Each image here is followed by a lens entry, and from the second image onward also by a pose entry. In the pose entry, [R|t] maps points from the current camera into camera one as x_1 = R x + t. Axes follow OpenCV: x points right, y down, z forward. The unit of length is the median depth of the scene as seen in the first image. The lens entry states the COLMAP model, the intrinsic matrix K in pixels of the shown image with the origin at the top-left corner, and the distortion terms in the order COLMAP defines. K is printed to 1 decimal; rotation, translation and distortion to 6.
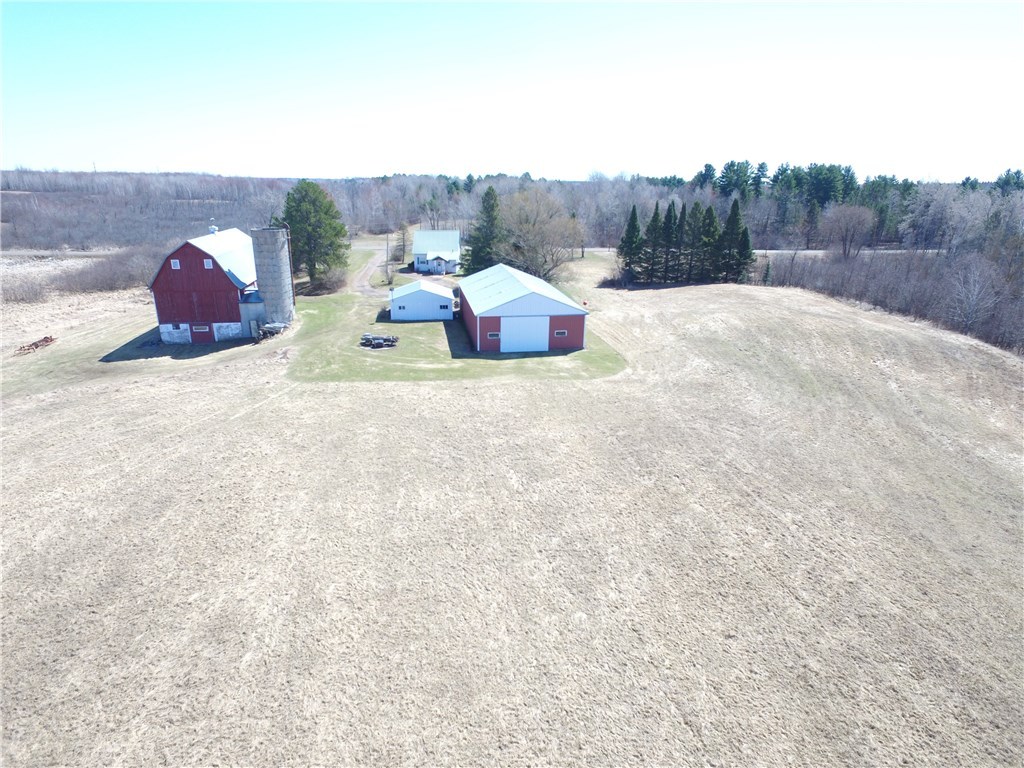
lens RADIAL K [[596.4, 0, 507.1], [0, 596.4, 382.4], [0, 0, 1]] dist [-0.015661, 0.014854]
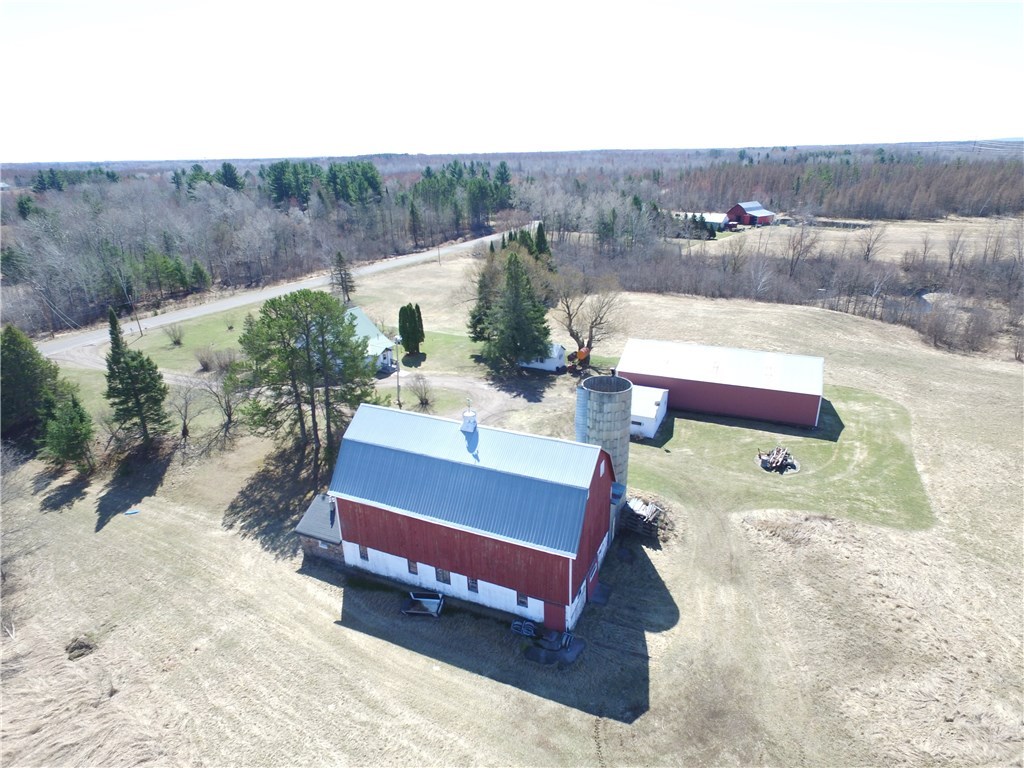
lens RADIAL K [[596.4, 0, 509.1], [0, 596.4, 383.5], [0, 0, 1]] dist [-0.015661, 0.014854]
pose [[0.552766, -0.328033, 0.766058, -1.099784], [0.295147, 0.936743, 0.188151, -0.469102], [-0.779319, 0.122096, 0.614618, 0.755167]]
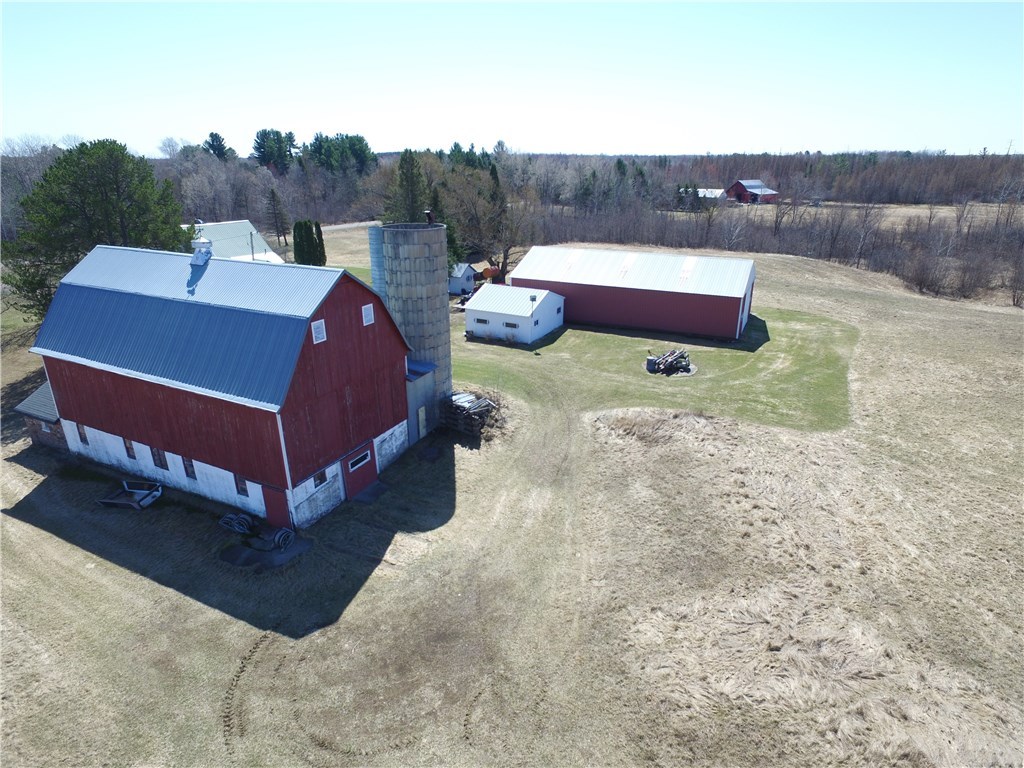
lens RADIAL K [[596.4, 0, 511.2], [0, 596.4, 383.7], [0, 0, 1]] dist [-0.015661, 0.014854]
pose [[0.587485, -0.299375, 0.751822, -0.873189], [0.269633, 0.948381, 0.166950, -0.215728], [-0.762994, 0.104635, 0.637881, 0.700043]]
